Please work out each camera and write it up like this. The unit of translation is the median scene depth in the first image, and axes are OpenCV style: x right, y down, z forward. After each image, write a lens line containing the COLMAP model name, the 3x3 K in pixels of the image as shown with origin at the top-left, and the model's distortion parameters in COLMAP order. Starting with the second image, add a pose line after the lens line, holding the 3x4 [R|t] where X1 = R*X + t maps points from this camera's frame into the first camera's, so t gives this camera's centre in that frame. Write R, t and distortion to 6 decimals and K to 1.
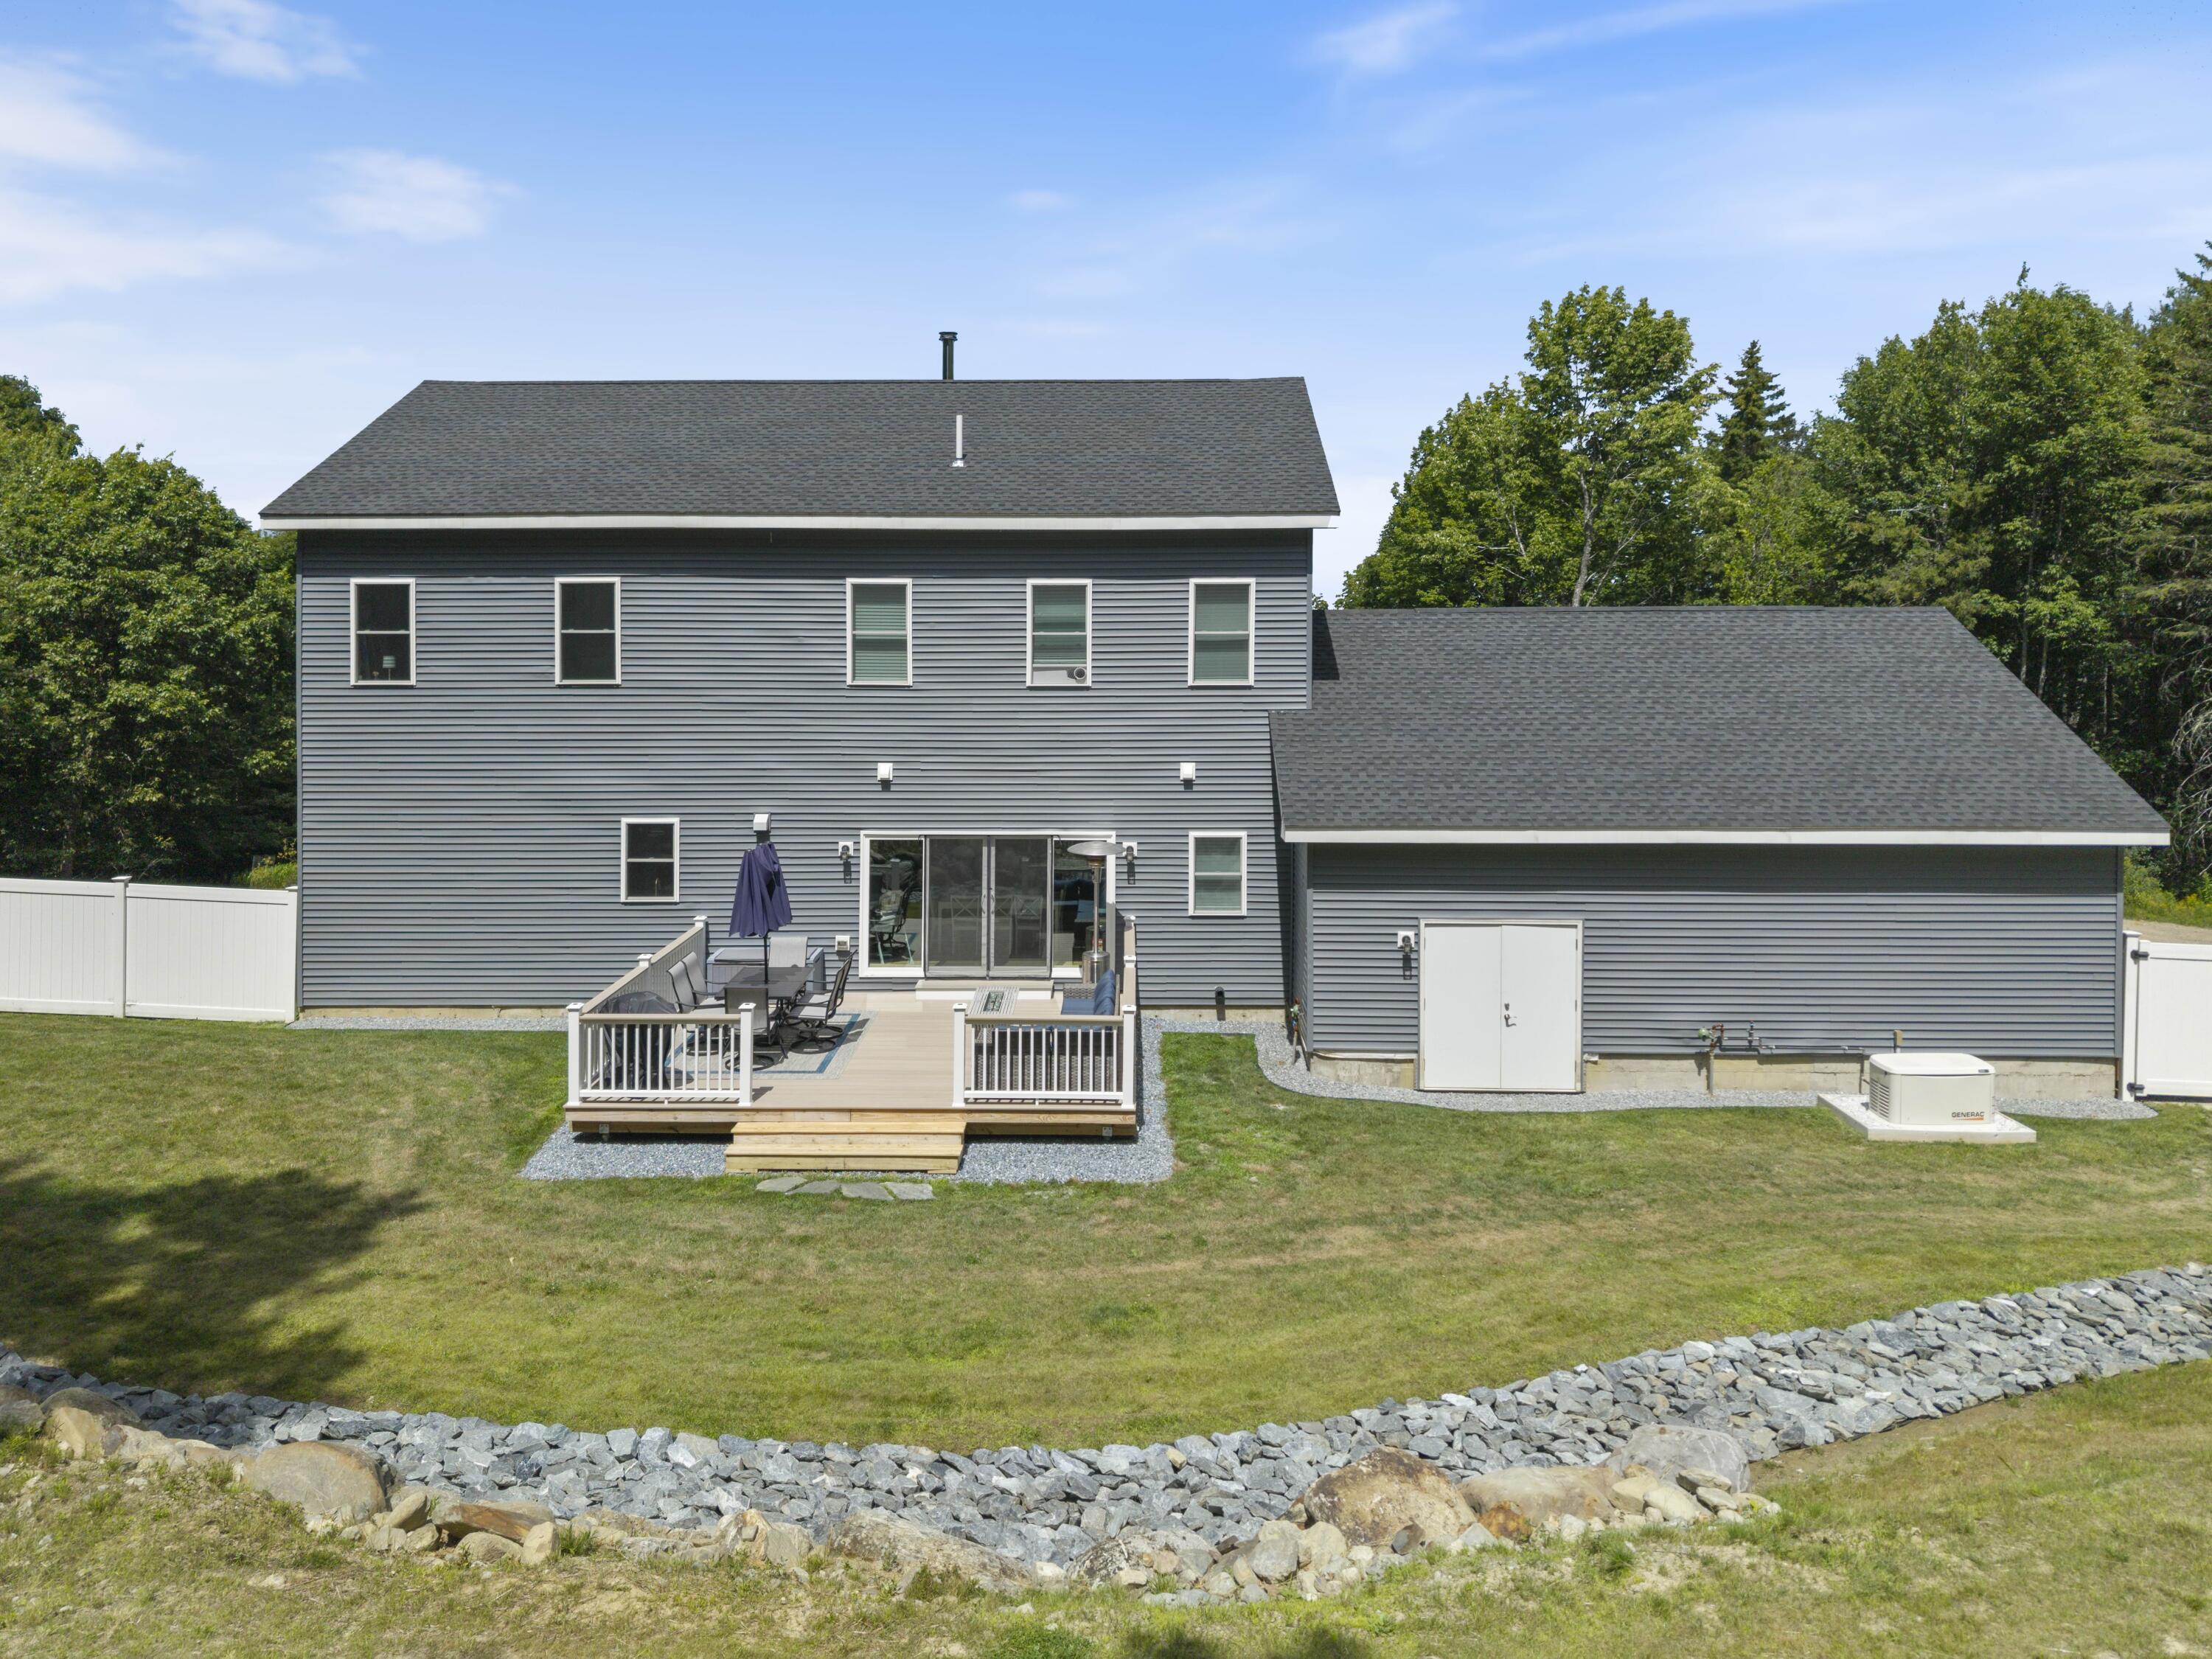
lens RADIAL K [[1532.1, 0, 1131.7], [0, 1532.1, 598.0], [0, 0, 1]] dist [-0.011416, 0.003891]
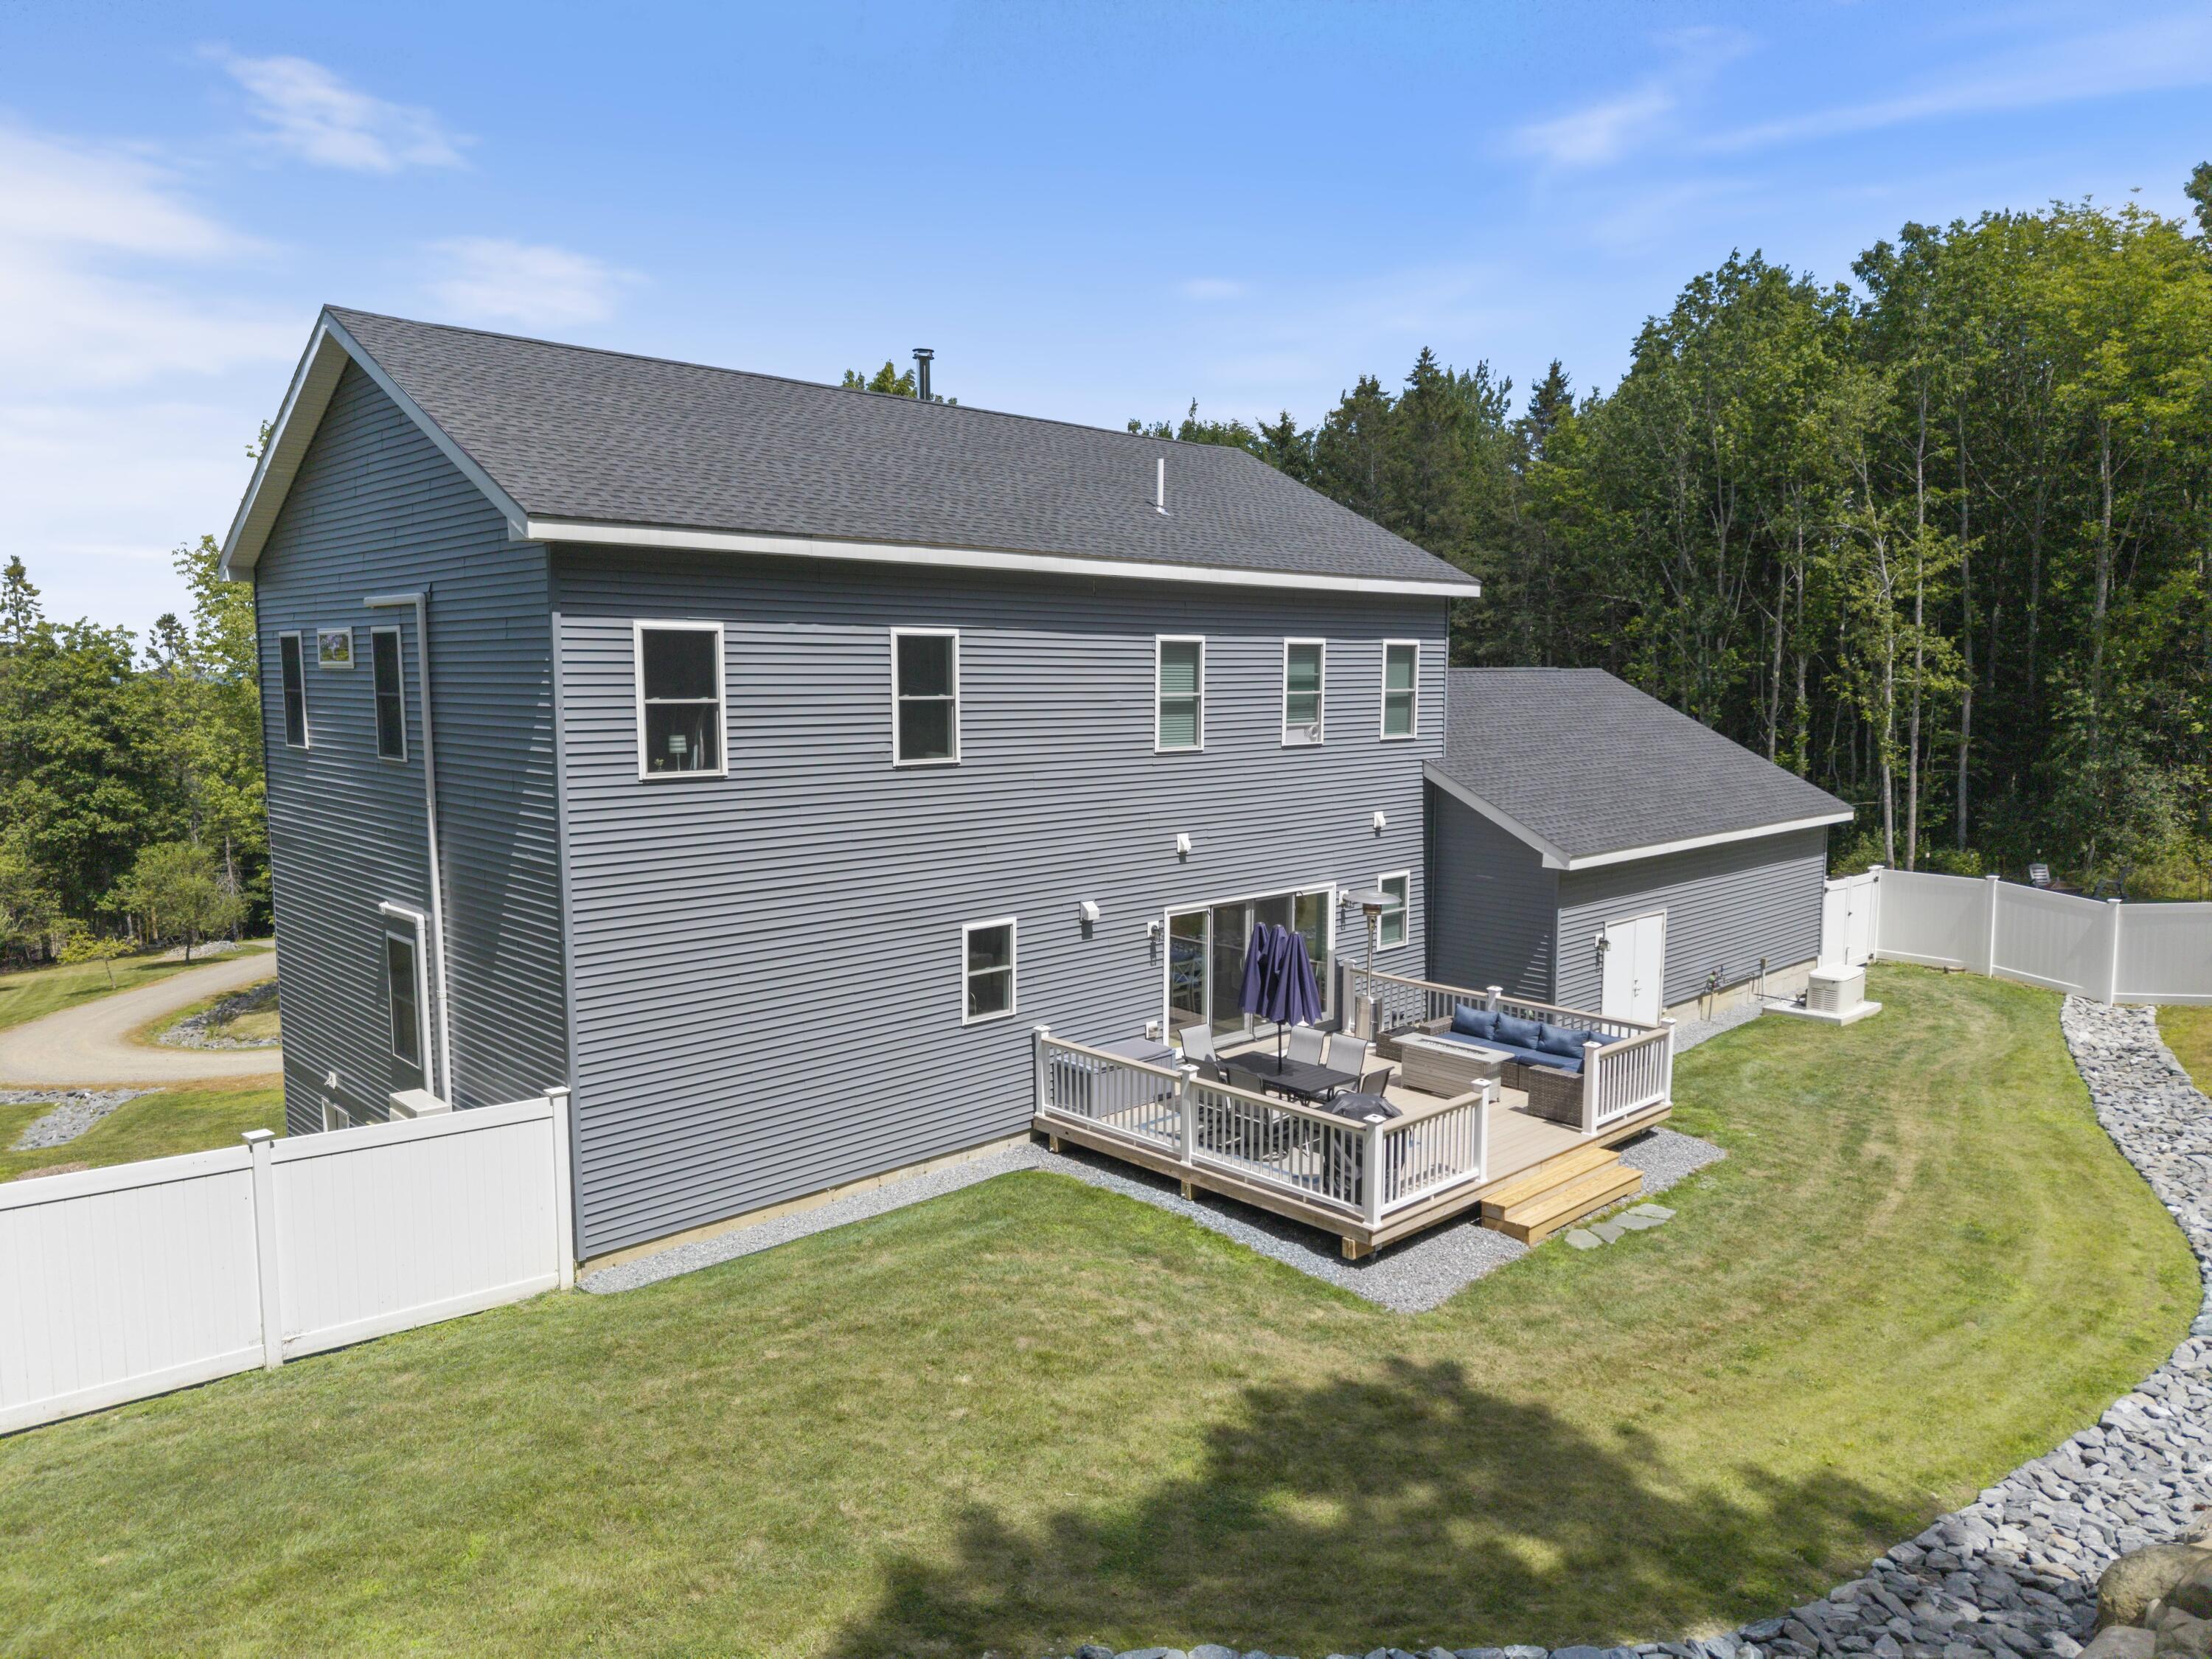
lens RADIAL K [[1438.3, 0, 1094.9], [0, 1438.3, 816.4], [0, 0, 1]] dist [0.001578, -0.010160]
pose [[0.731253, -0.068943, 0.678613, -0.798822], [-0.008909, 0.993829, 0.110568, 0.000658], [-0.682048, -0.086899, 0.726126, 0.399760]]
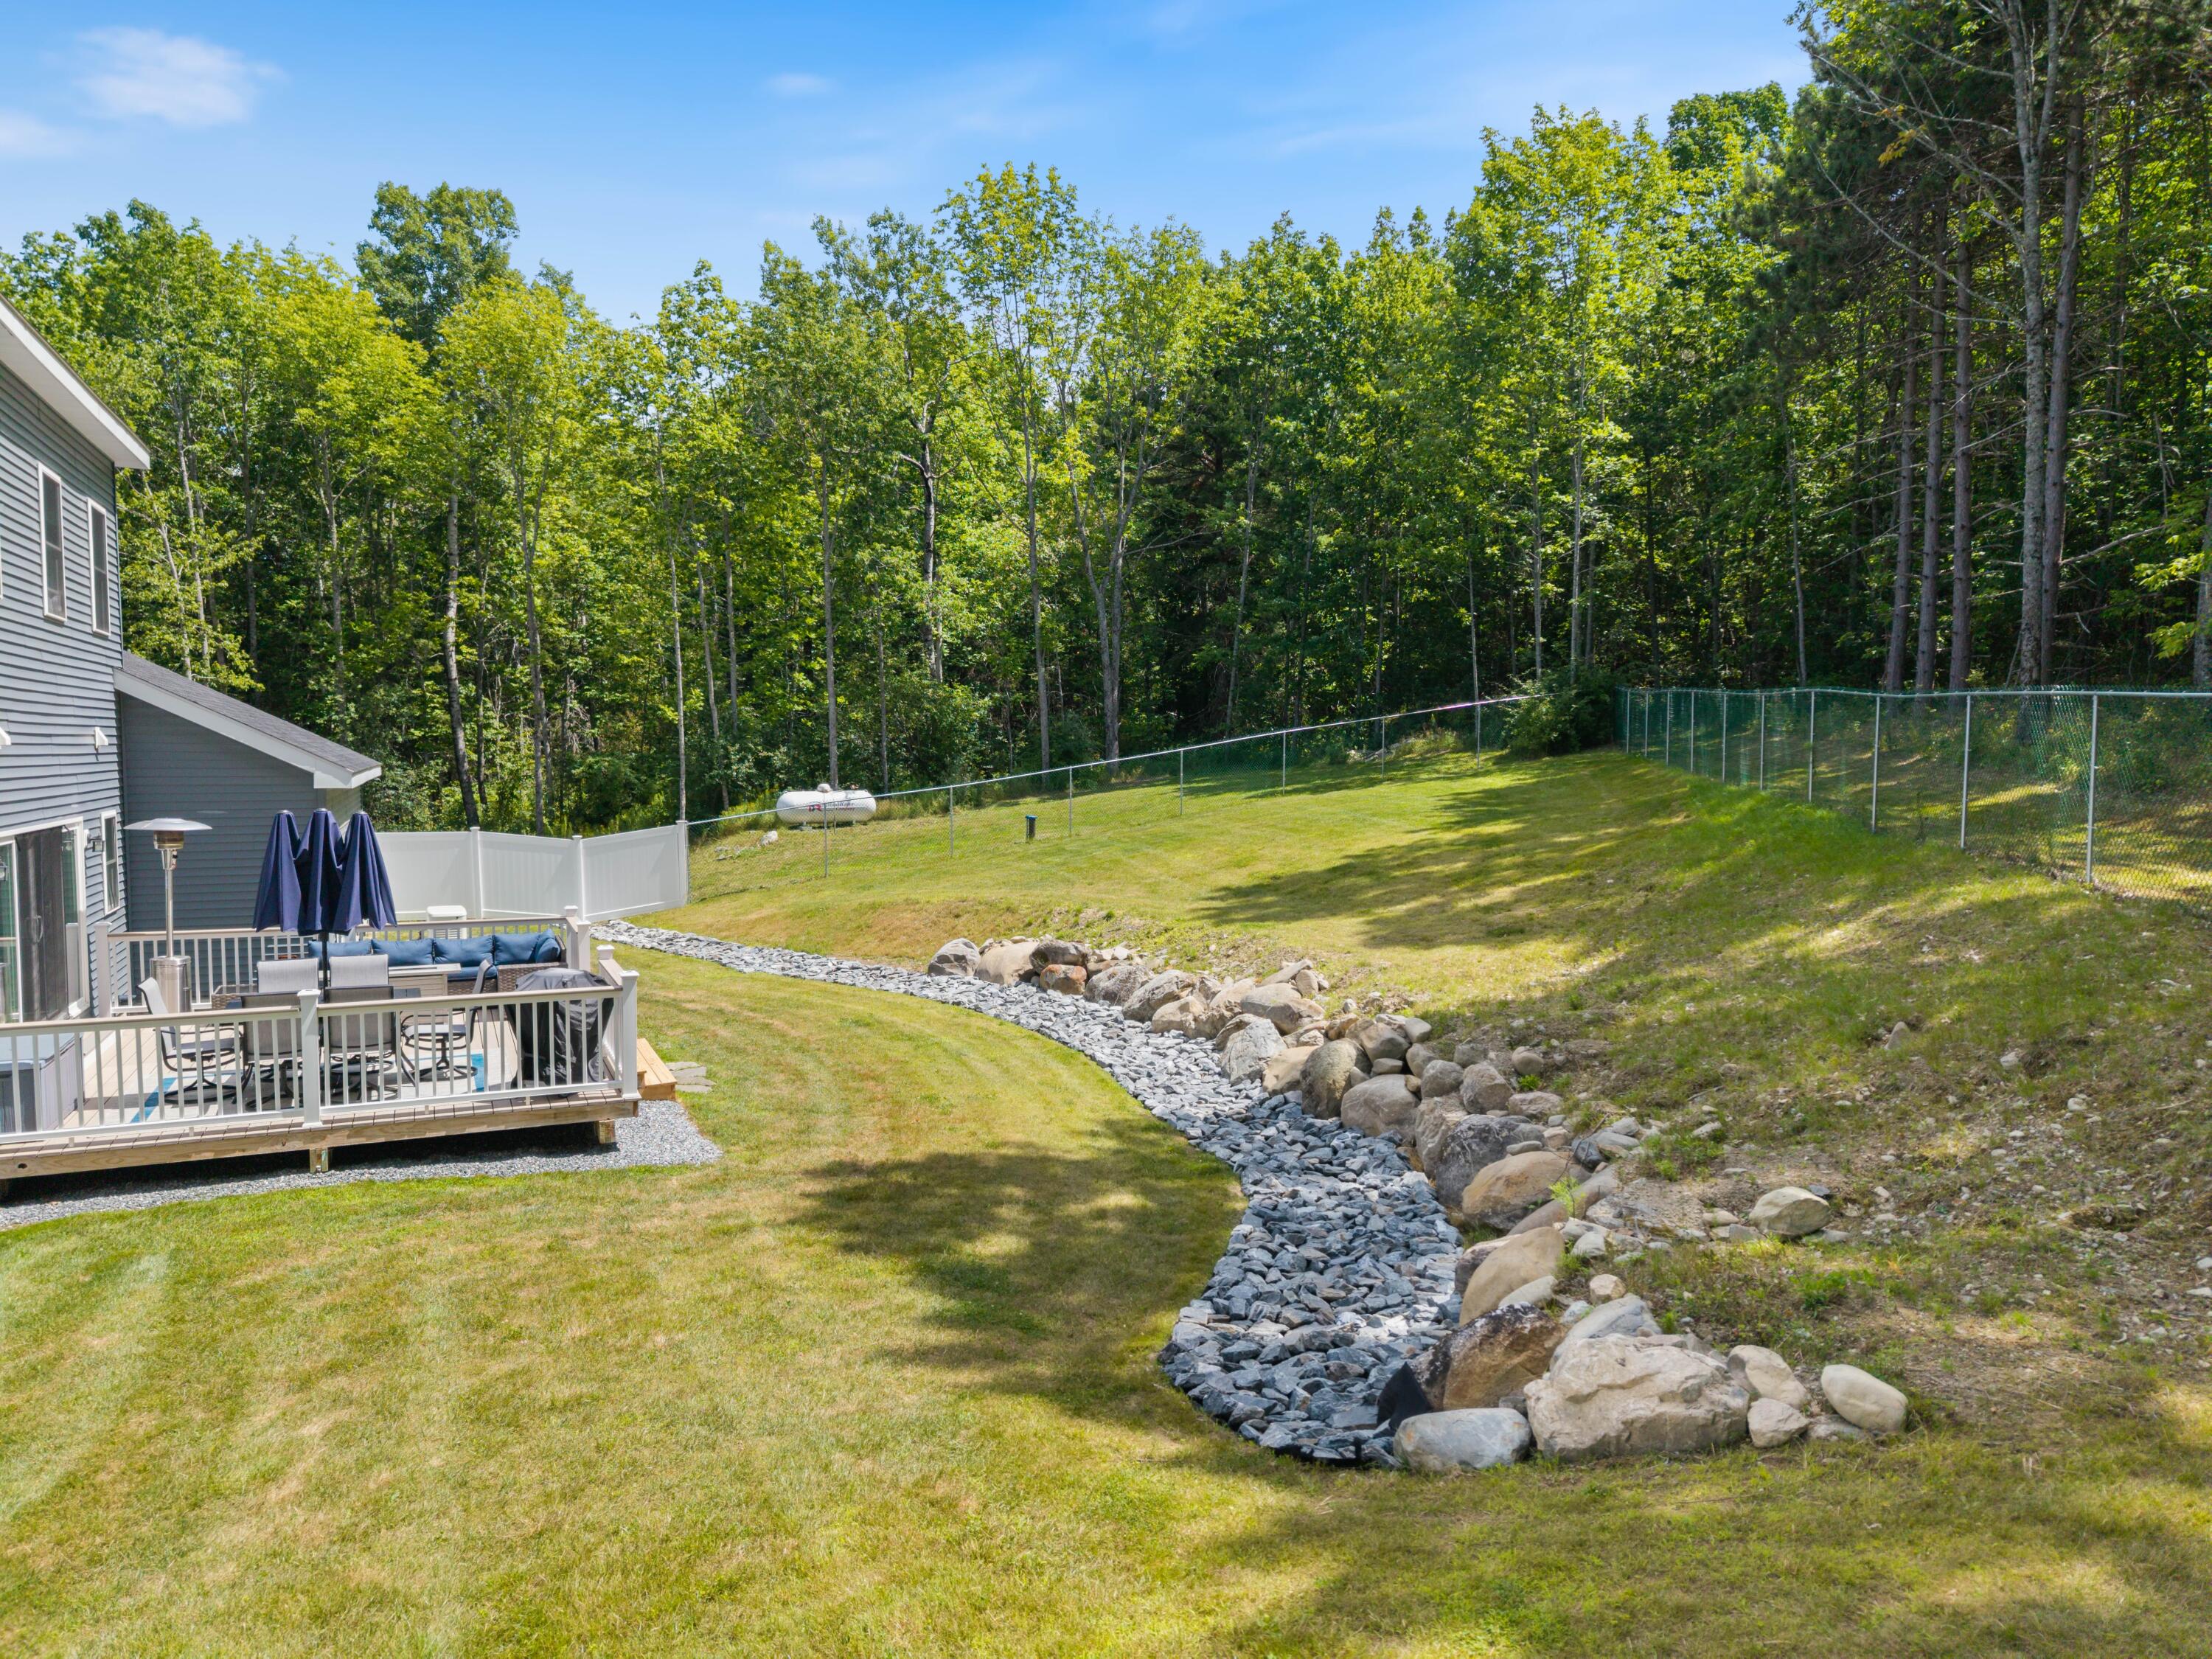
lens RADIAL K [[1505.5, 0, 1072.6], [0, 1505.5, 790.8], [0, 0, 1]] dist [0.001781, 0.008812]
pose [[-0.410952, -0.021984, 0.911392, -0.901723], [-0.015621, 0.999732, 0.017071, 0.119819], [-0.911523, -0.007222, -0.411185, 0.859065]]
